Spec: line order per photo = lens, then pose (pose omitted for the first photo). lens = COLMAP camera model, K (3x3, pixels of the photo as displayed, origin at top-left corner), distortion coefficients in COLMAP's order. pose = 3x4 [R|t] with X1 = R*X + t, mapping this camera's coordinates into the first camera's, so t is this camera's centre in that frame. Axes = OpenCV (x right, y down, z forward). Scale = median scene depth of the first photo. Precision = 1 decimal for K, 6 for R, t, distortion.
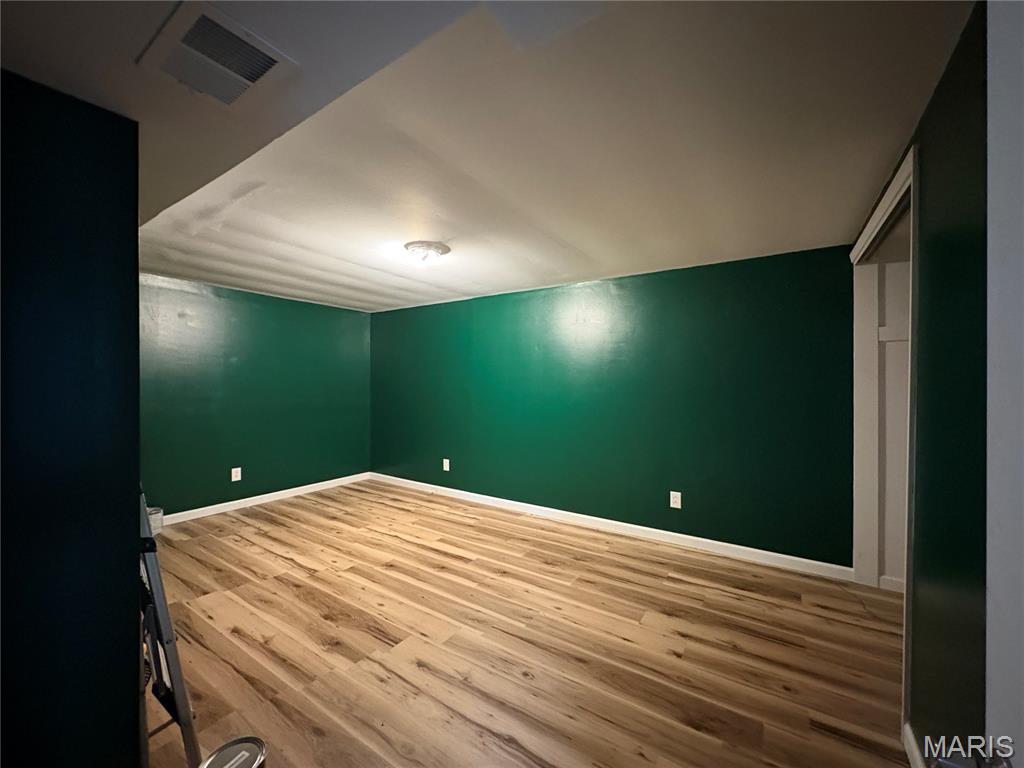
lens RADIAL K [[407.1, 0, 512.2], [0, 407.1, 383.2], [0, 0, 1]] dist [-0.002697, 0.000345]
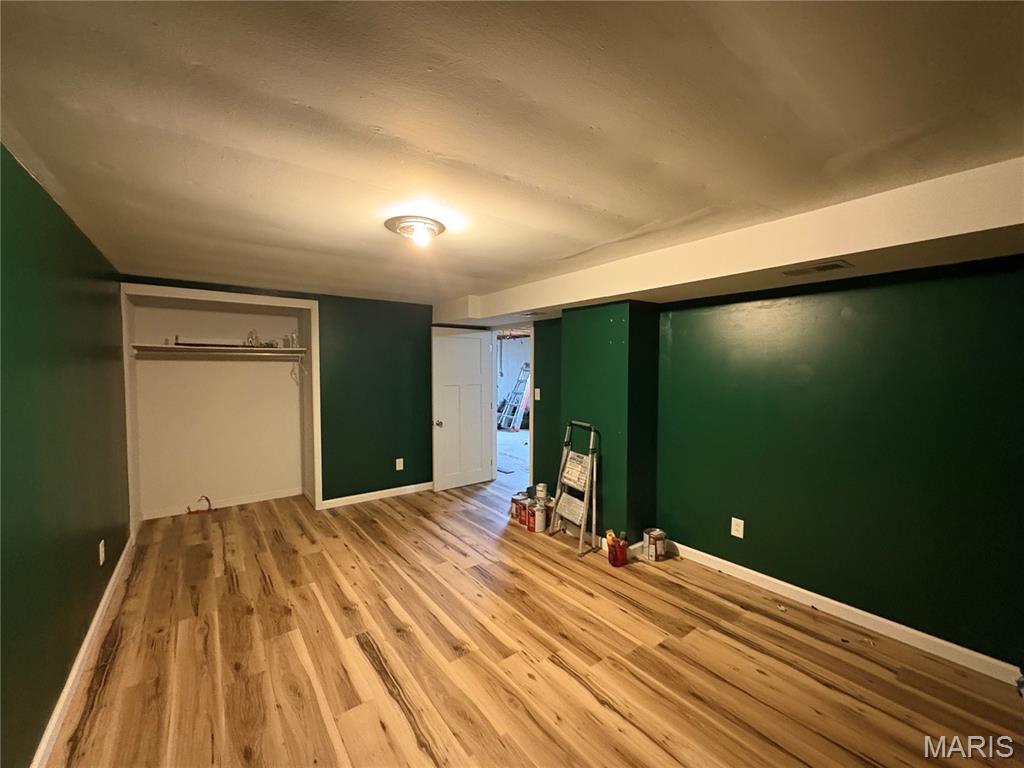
lens RADIAL K [[407.1, 0, 510.9], [0, 407.1, 383.3], [0, 0, 1]] dist [-0.002697, 0.000345]
pose [[-0.943898, -0.017591, 0.329770, -0.667251], [-0.004572, 0.999181, 0.040211, -0.070190], [-0.330207, 0.036448, -0.943205, 1.754638]]
